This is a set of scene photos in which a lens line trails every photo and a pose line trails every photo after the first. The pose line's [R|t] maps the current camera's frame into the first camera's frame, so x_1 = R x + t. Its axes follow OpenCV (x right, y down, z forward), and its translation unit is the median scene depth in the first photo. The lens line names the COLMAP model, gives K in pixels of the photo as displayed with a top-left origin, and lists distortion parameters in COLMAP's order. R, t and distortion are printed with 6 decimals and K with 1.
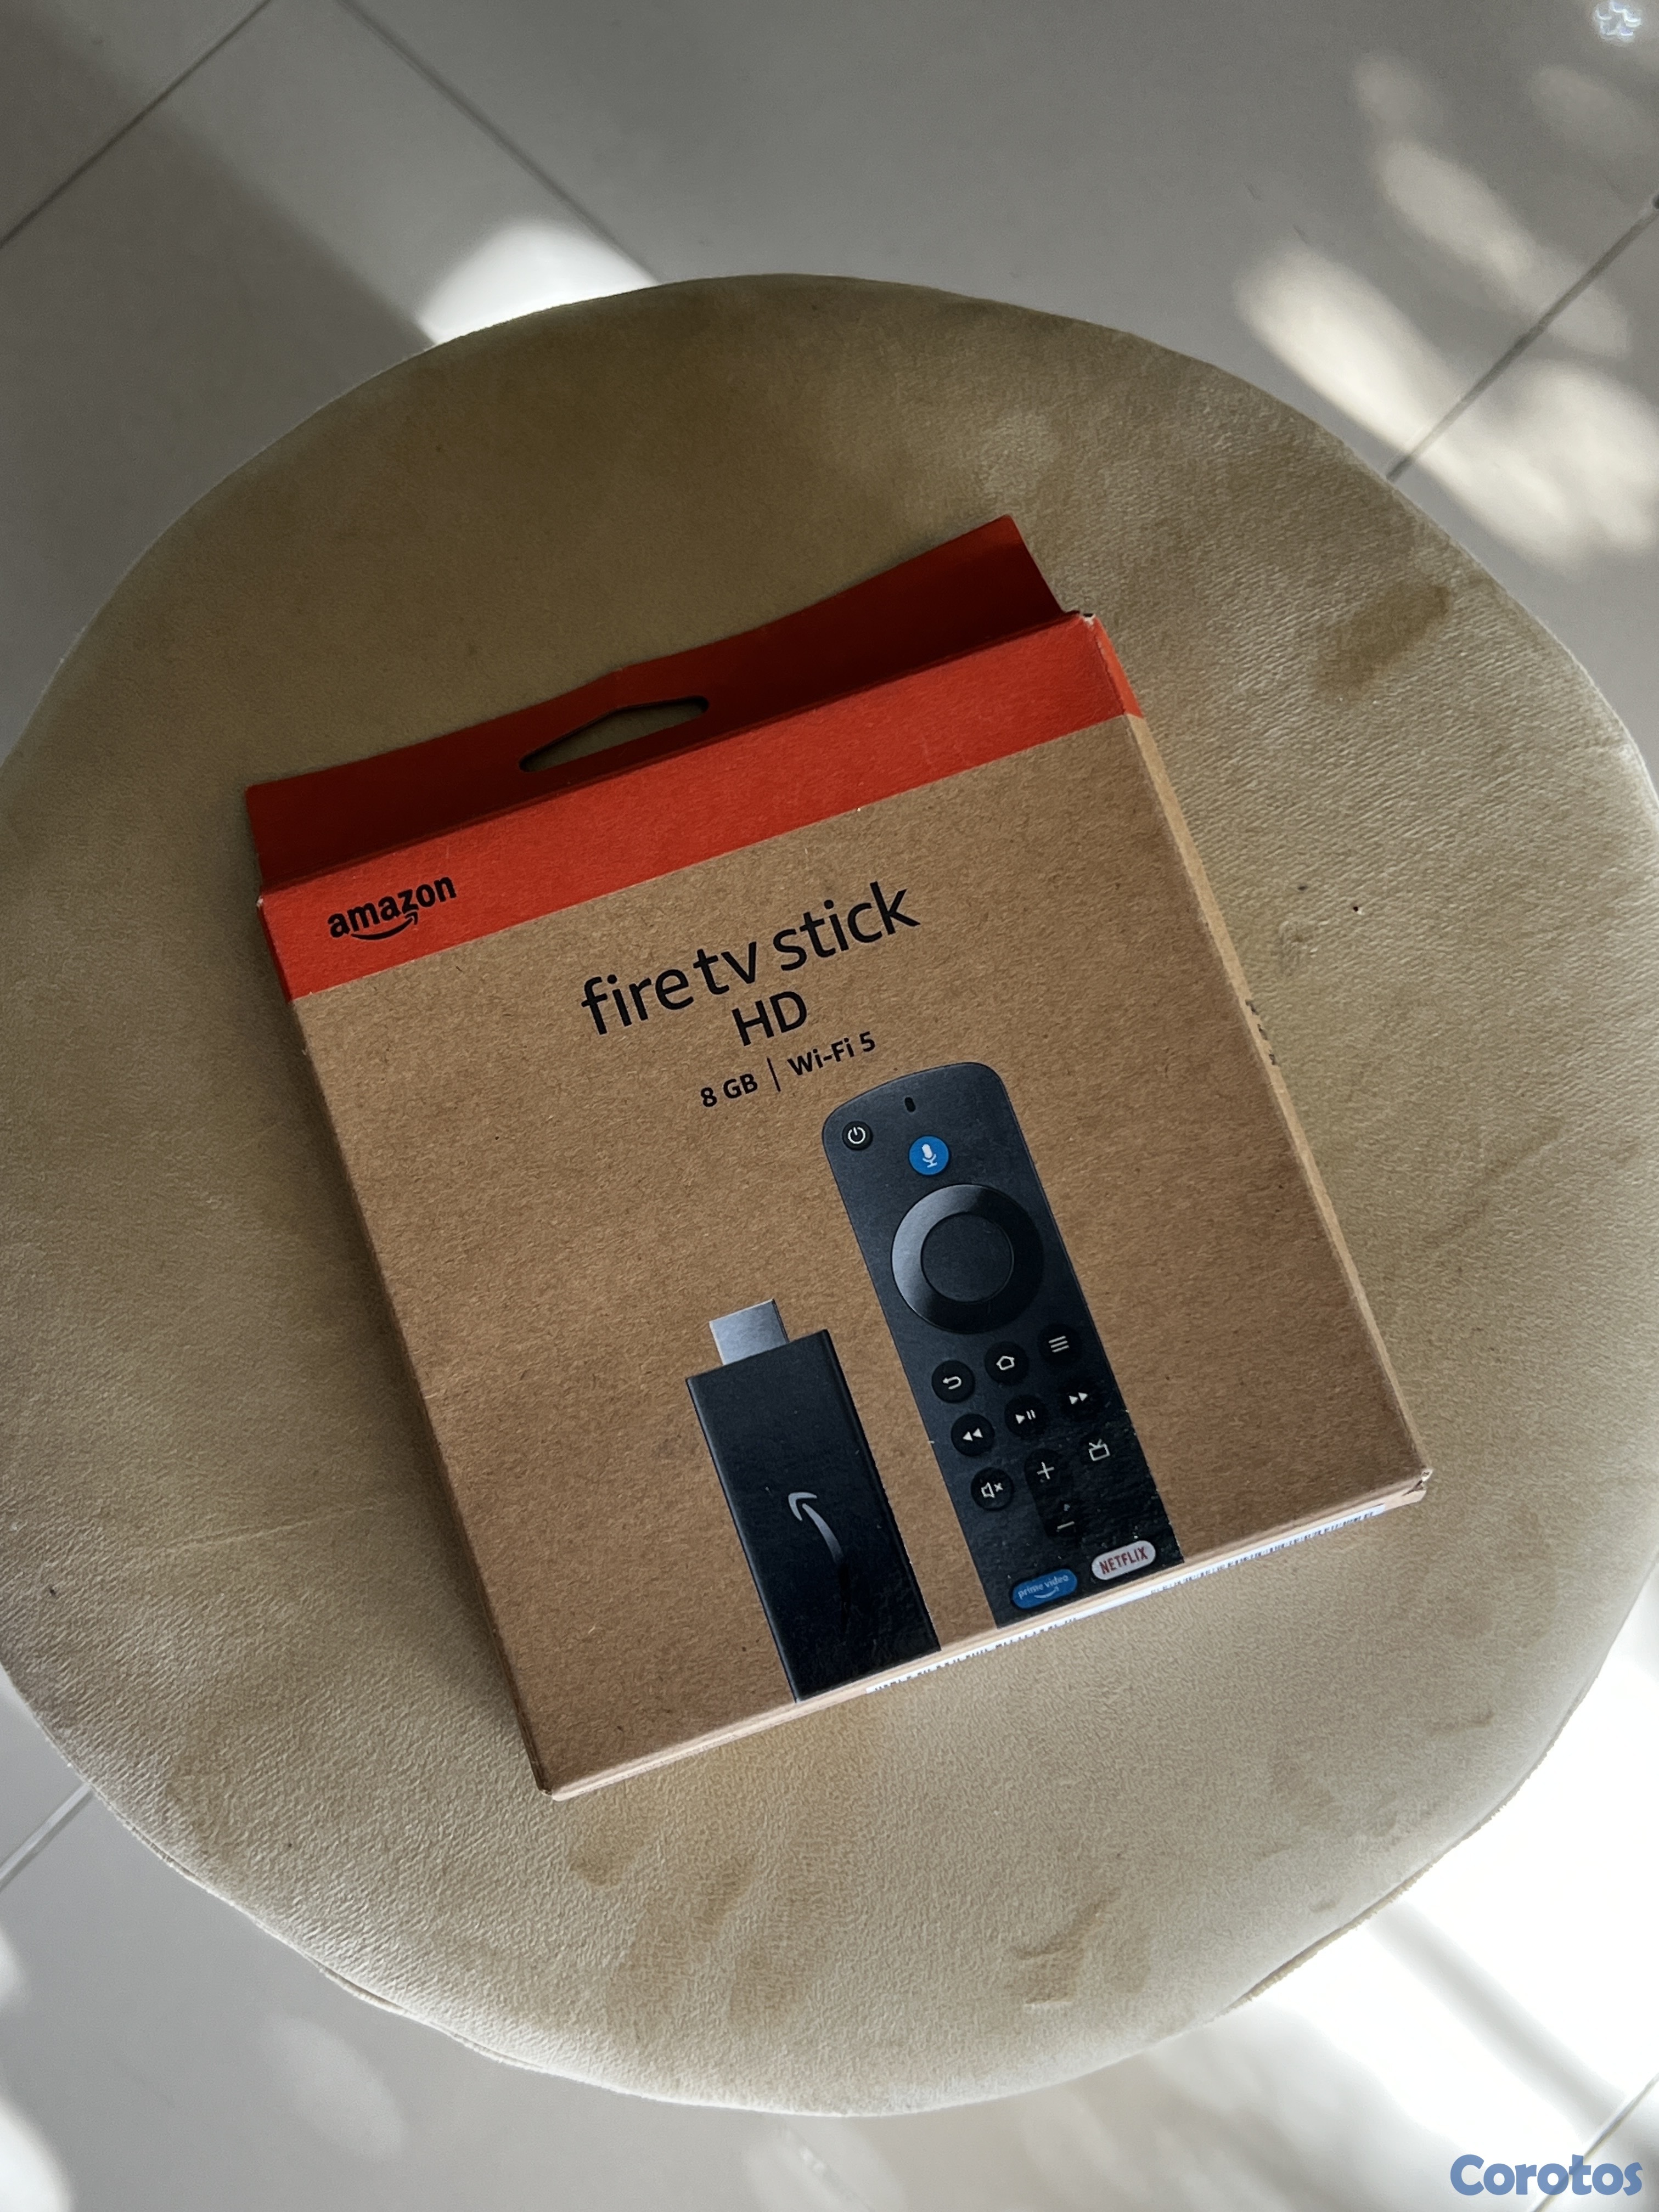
lens RADIAL K [[2716.5, 0, 836.0], [0, 2716.5, 1108.5], [0, 0, 1]] dist [-0.039147, 0.000000]
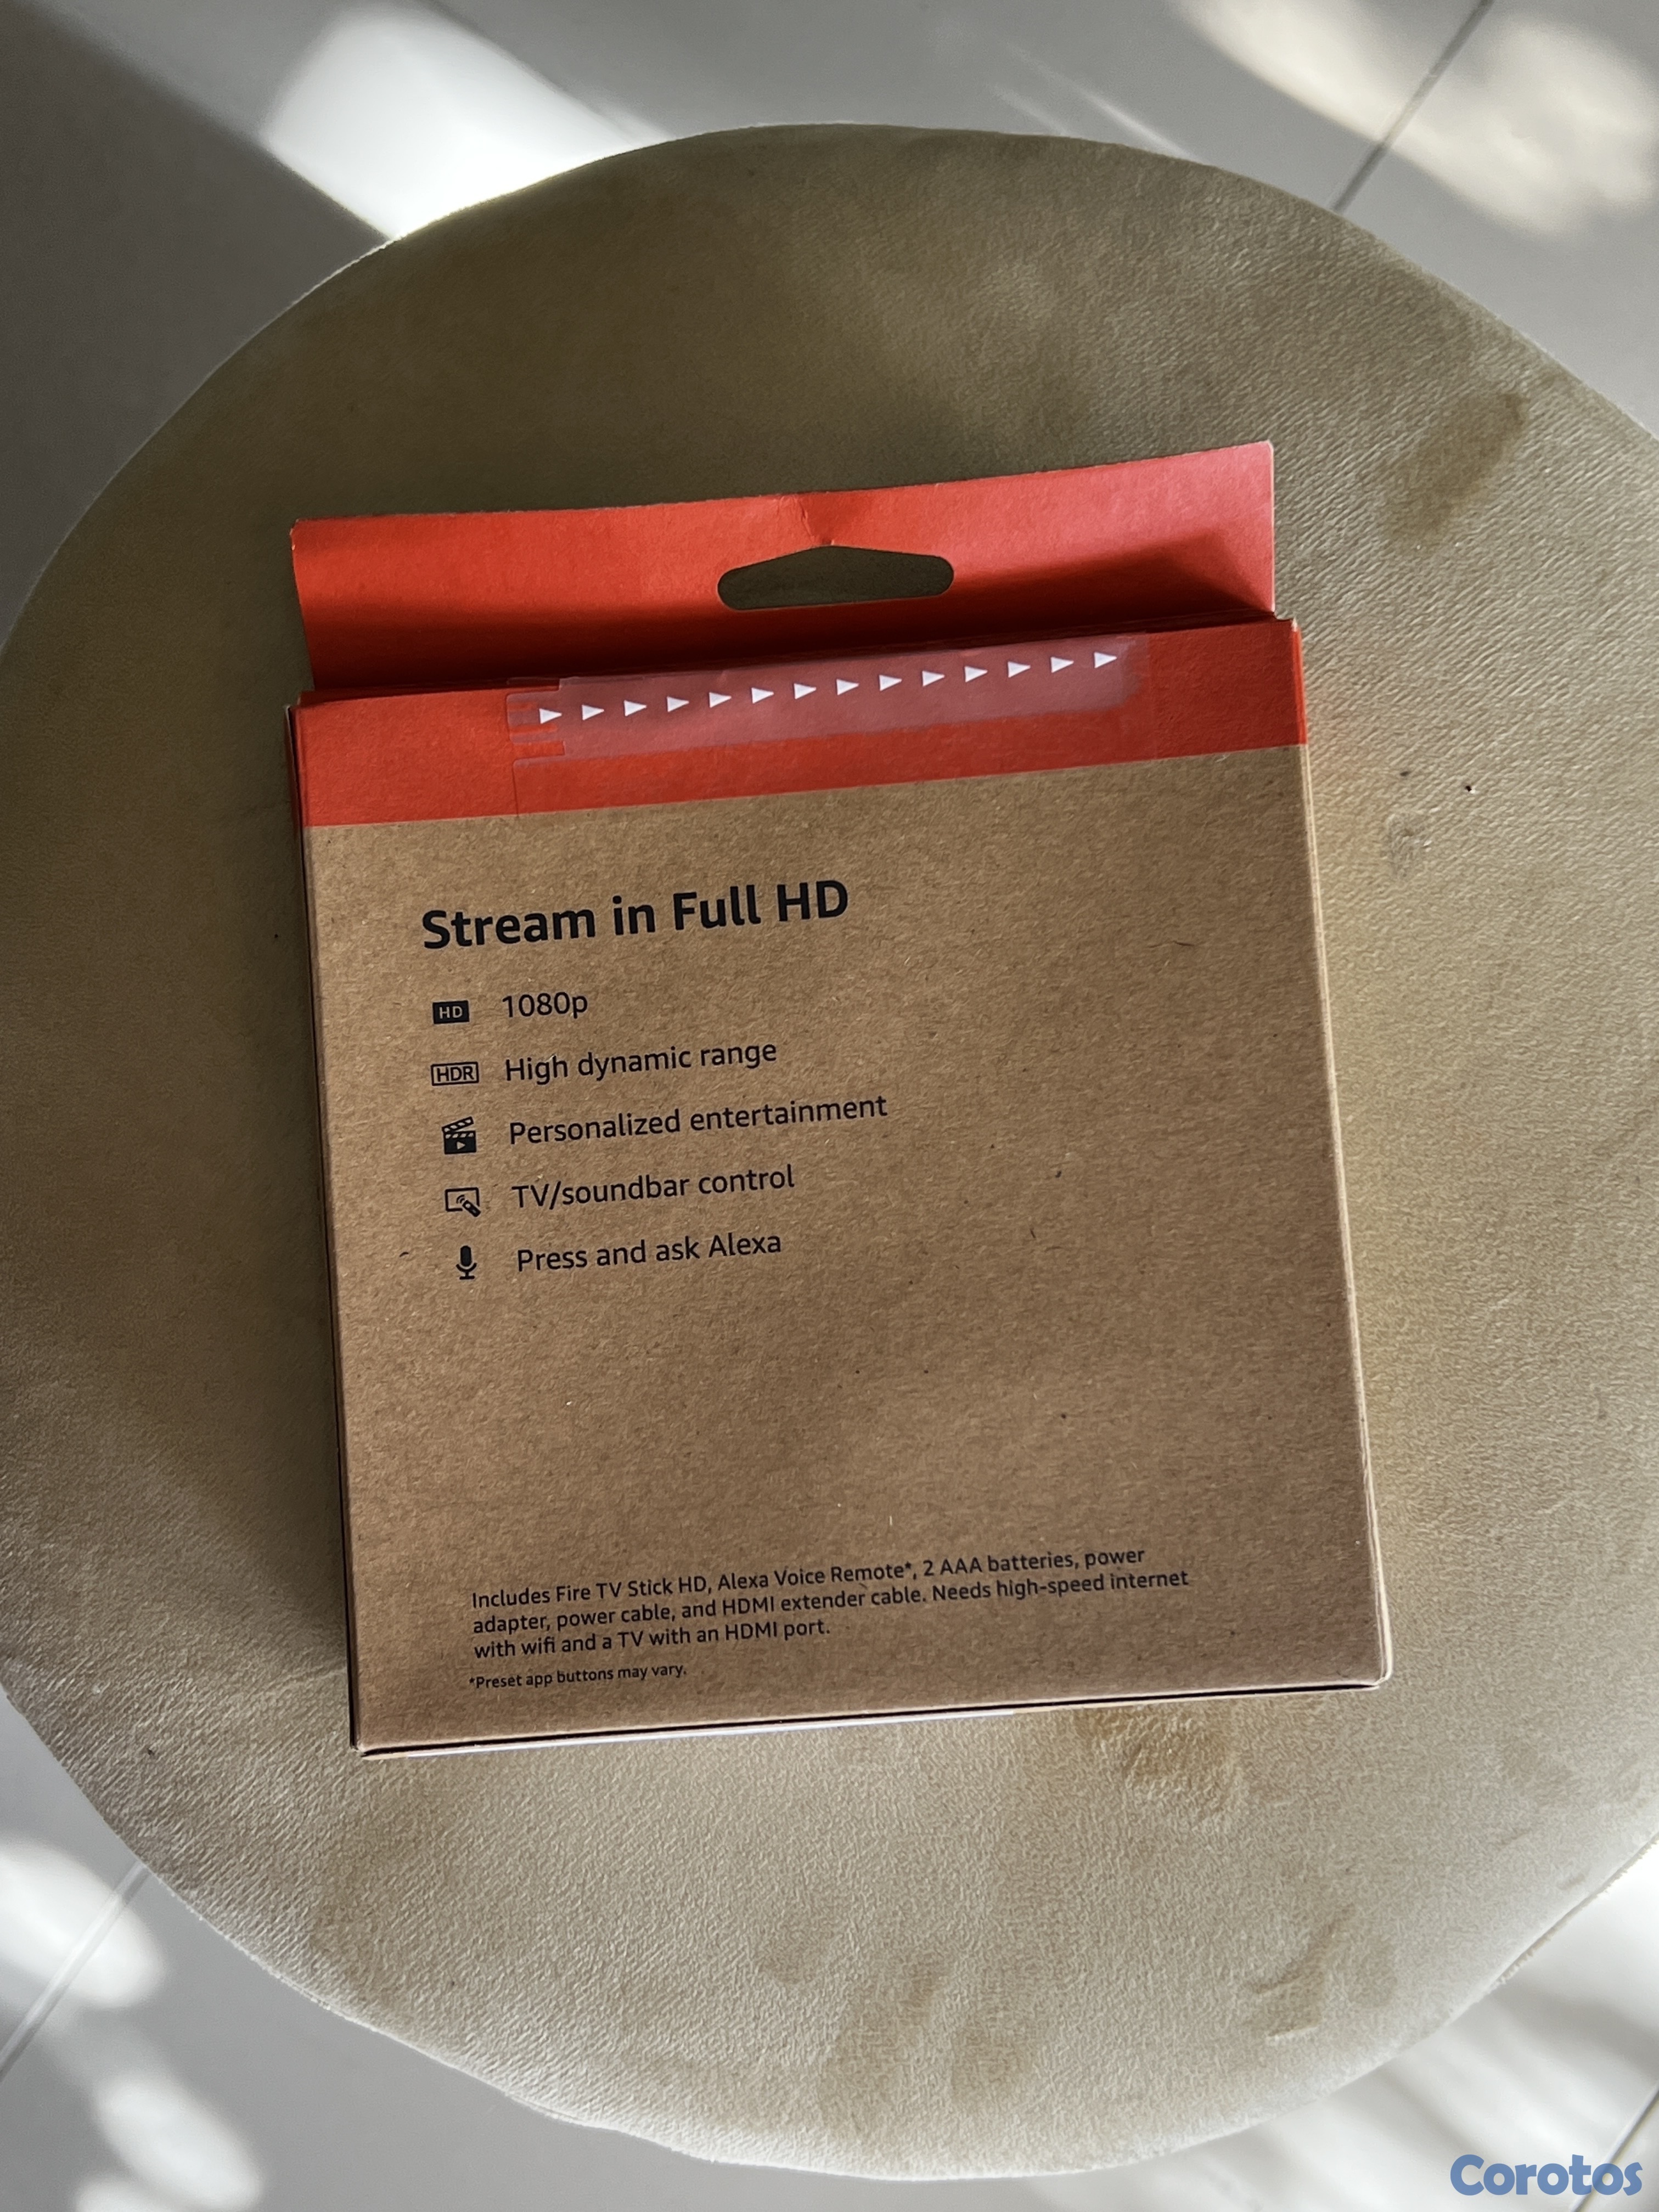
lens RADIAL K [[2716.5, 0, 821.9], [0, 2716.5, 1104.9], [0, 0, 1]] dist [-0.039147, 0.000000]
pose [[0.988633, -0.149321, -0.017541, -0.016358], [0.150344, 0.982610, 0.108970, -0.102144], [0.000965, -0.110368, 0.993890, 0.115160]]
